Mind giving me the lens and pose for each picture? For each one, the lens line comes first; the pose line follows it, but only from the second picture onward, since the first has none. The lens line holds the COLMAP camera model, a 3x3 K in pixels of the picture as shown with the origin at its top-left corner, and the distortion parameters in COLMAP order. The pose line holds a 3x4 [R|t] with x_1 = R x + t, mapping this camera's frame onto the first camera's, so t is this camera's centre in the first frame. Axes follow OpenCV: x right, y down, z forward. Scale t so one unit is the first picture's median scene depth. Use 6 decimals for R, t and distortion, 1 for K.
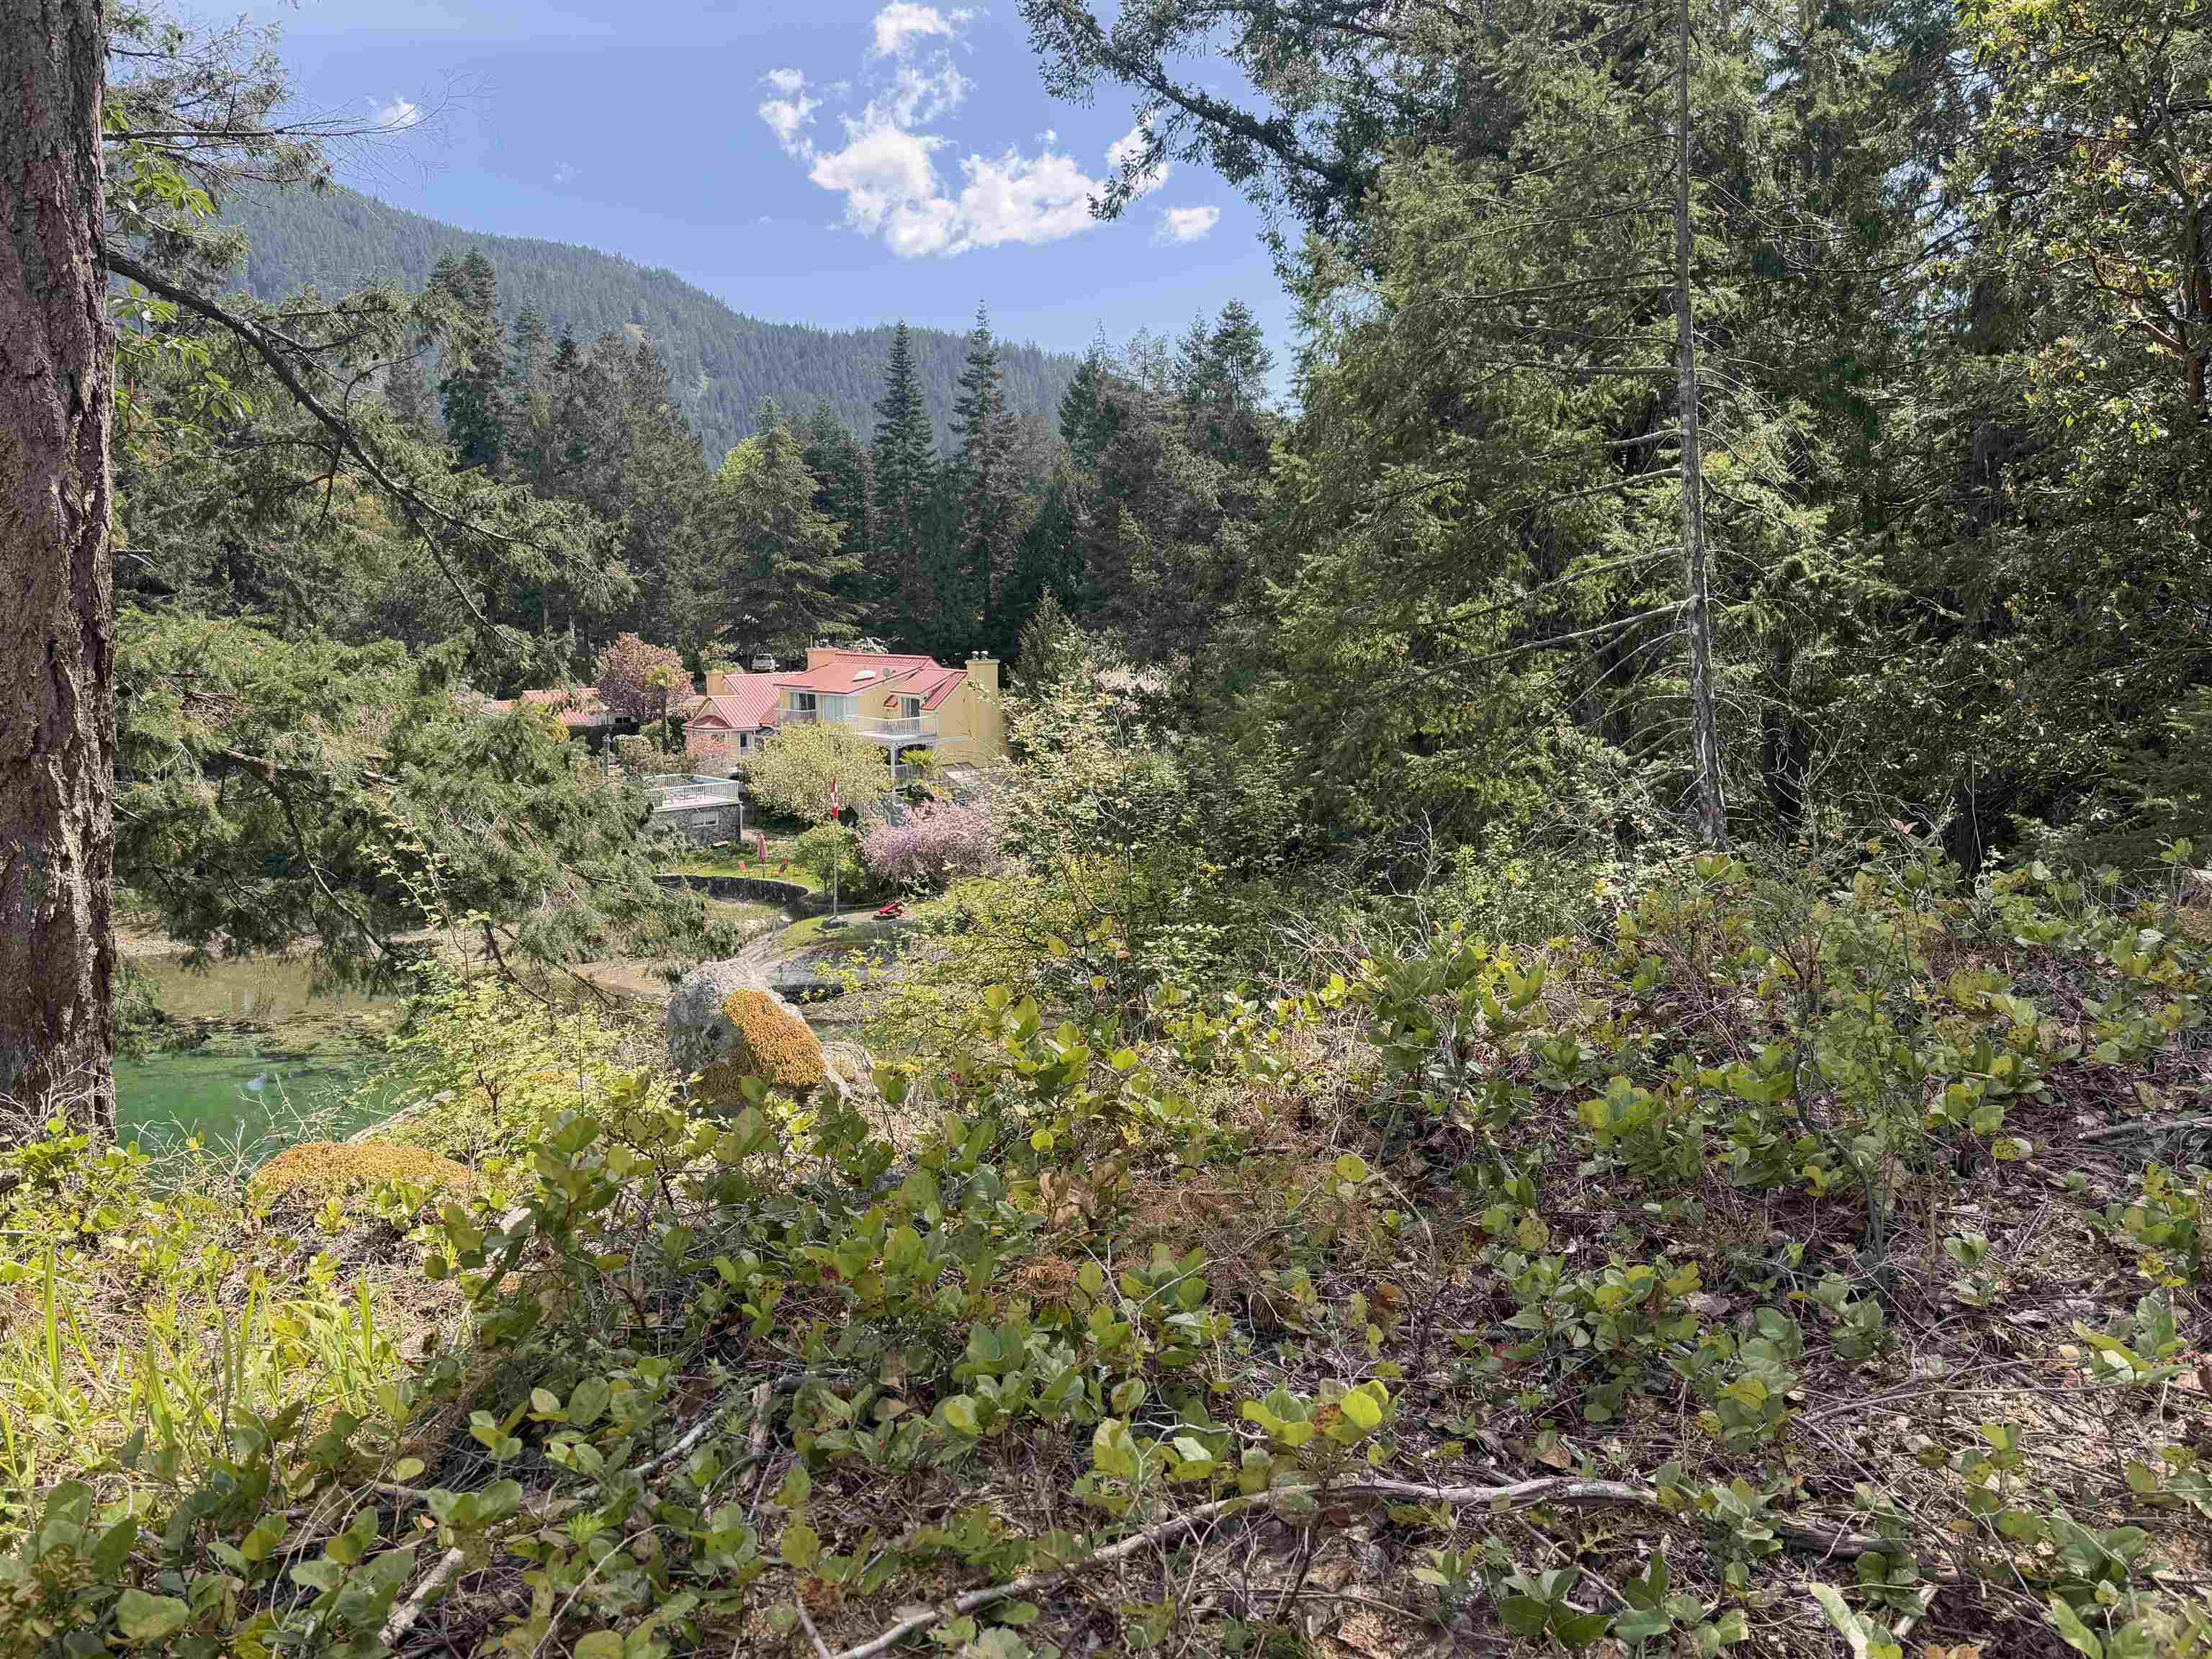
lens RADIAL K [[1741.5, 0, 1106.0], [0, 1741.5, 829.5], [0, 0, 1]] dist [0.001592, 0.000704]
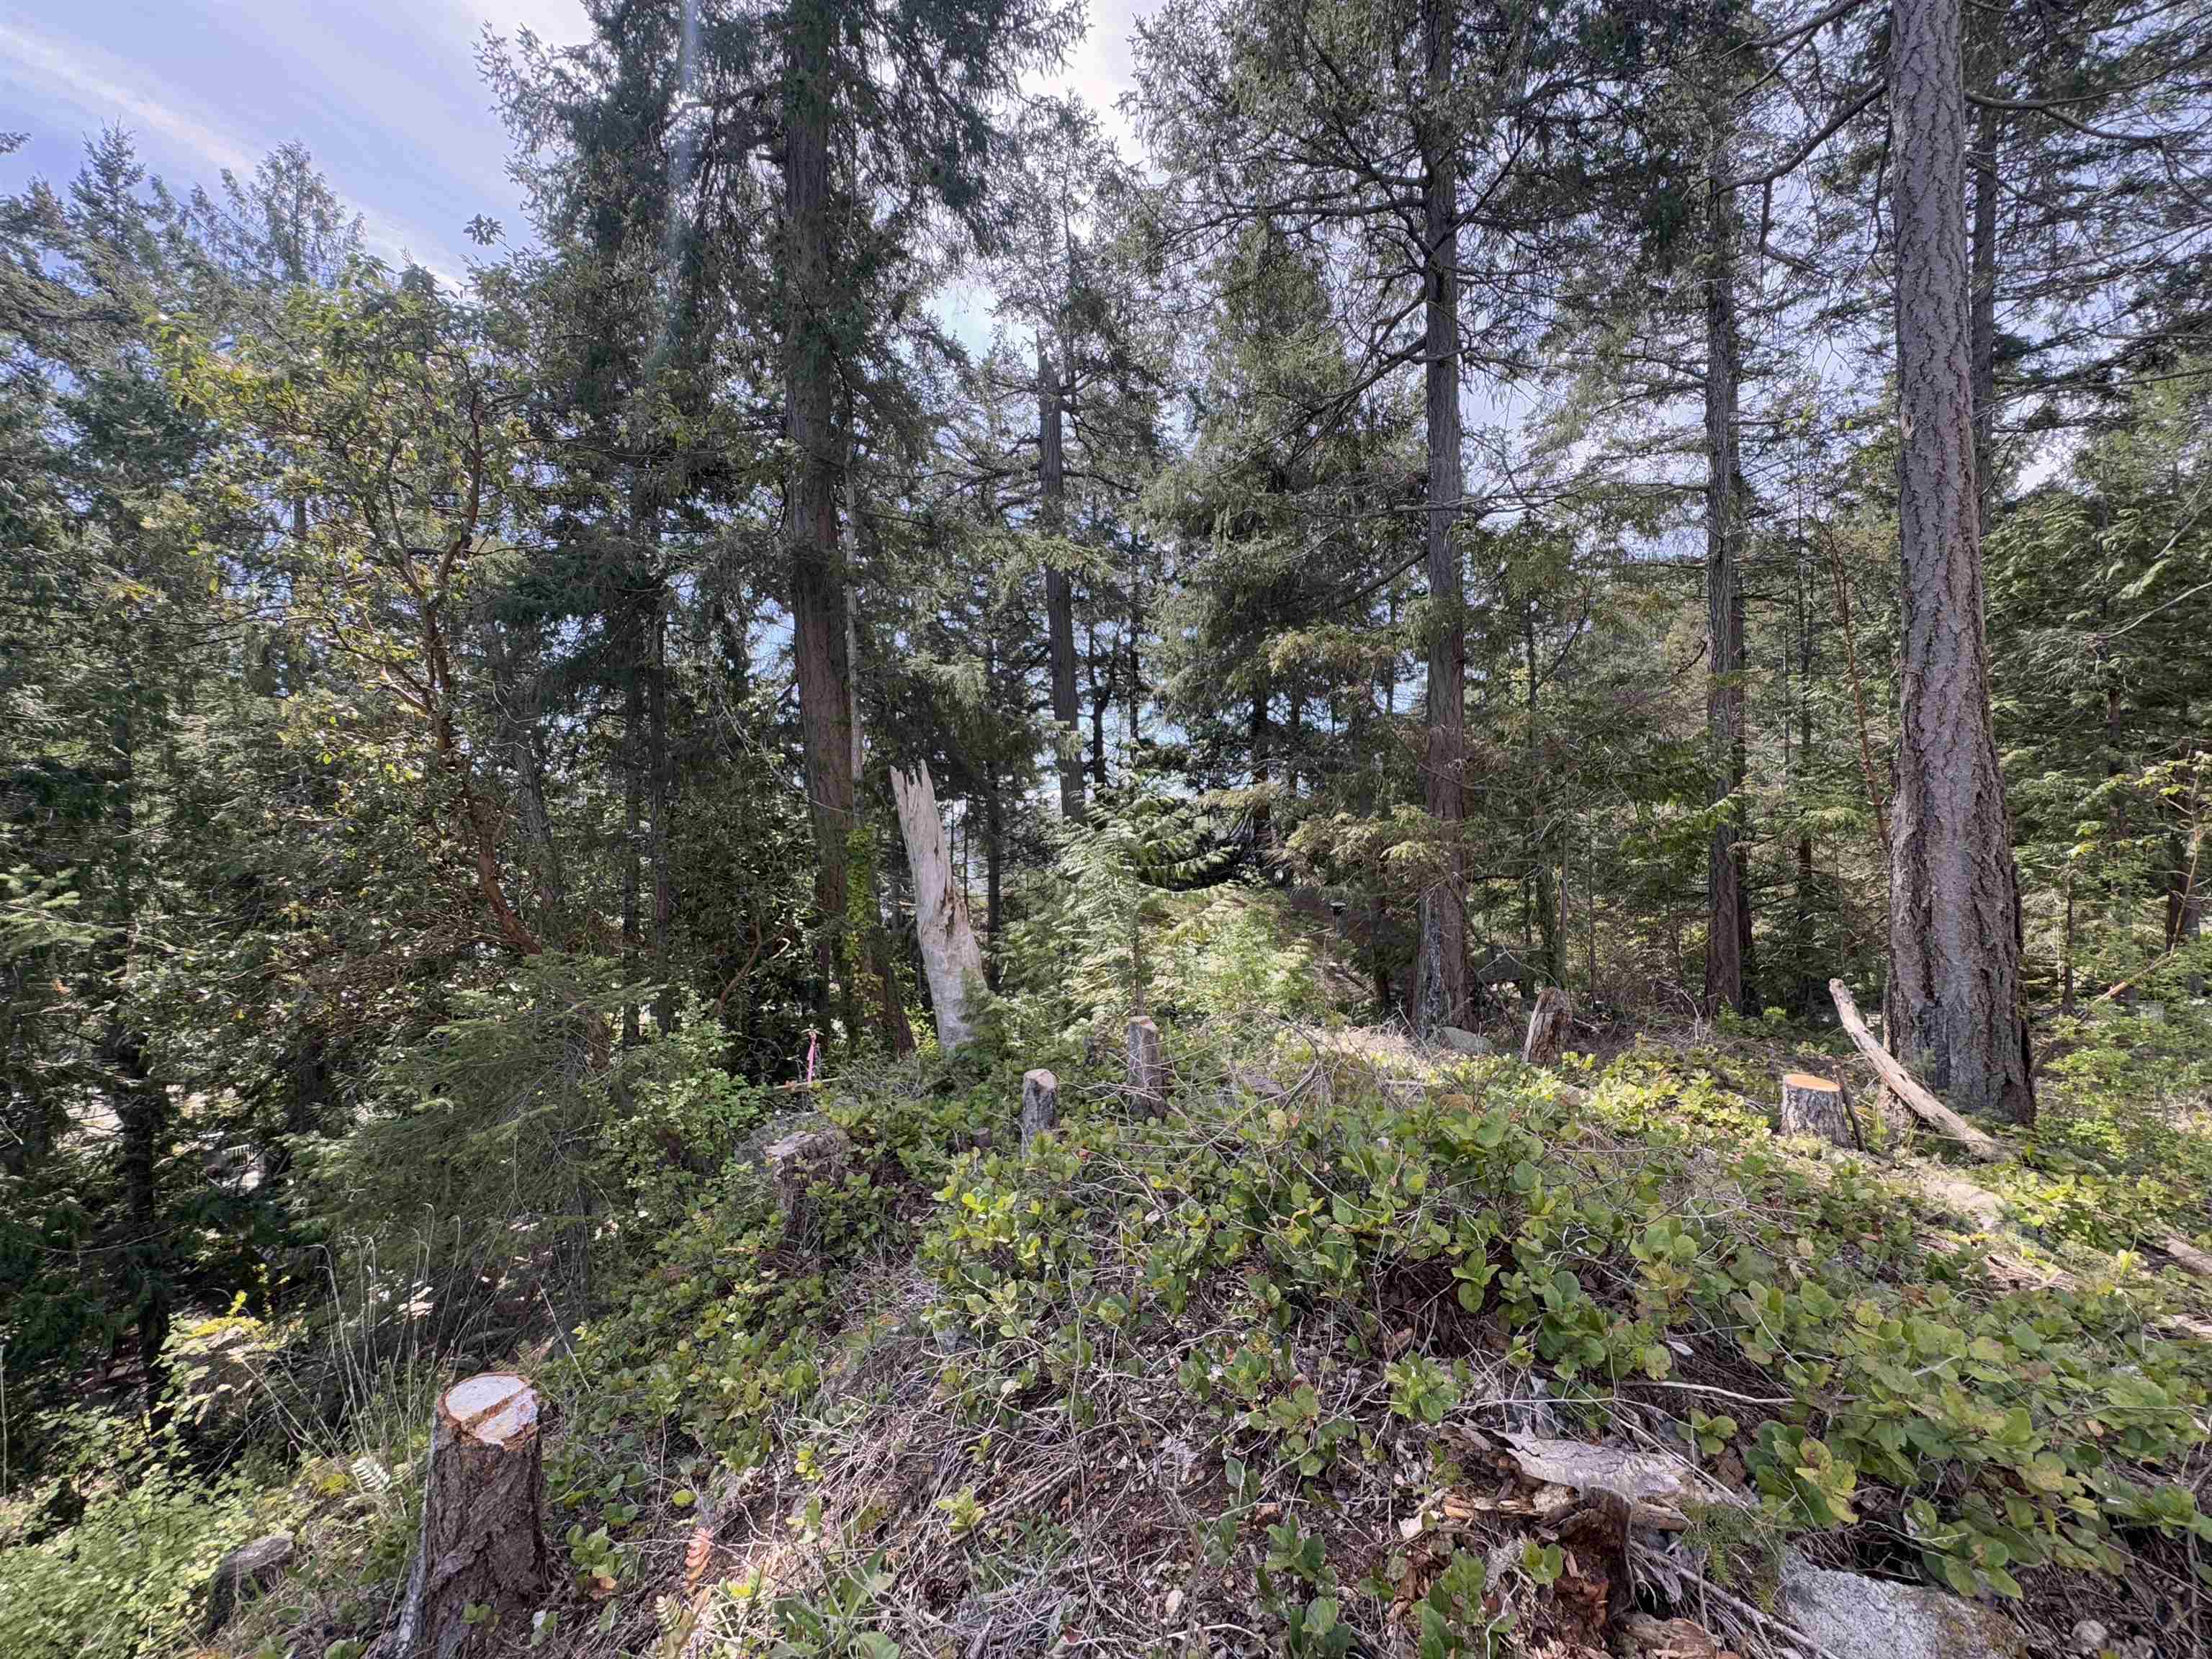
lens RADIAL K [[879.2, 0, 1106.0], [0, 879.2, 829.5], [0, 0, 1]] dist [-0.000163, 0.000015]
pose [[0.381028, 0.003214, 0.924558, 0.213640], [0.134901, 0.989099, -0.059034, -0.085213], [-0.914669, 0.147218, 0.376441, 0.319123]]
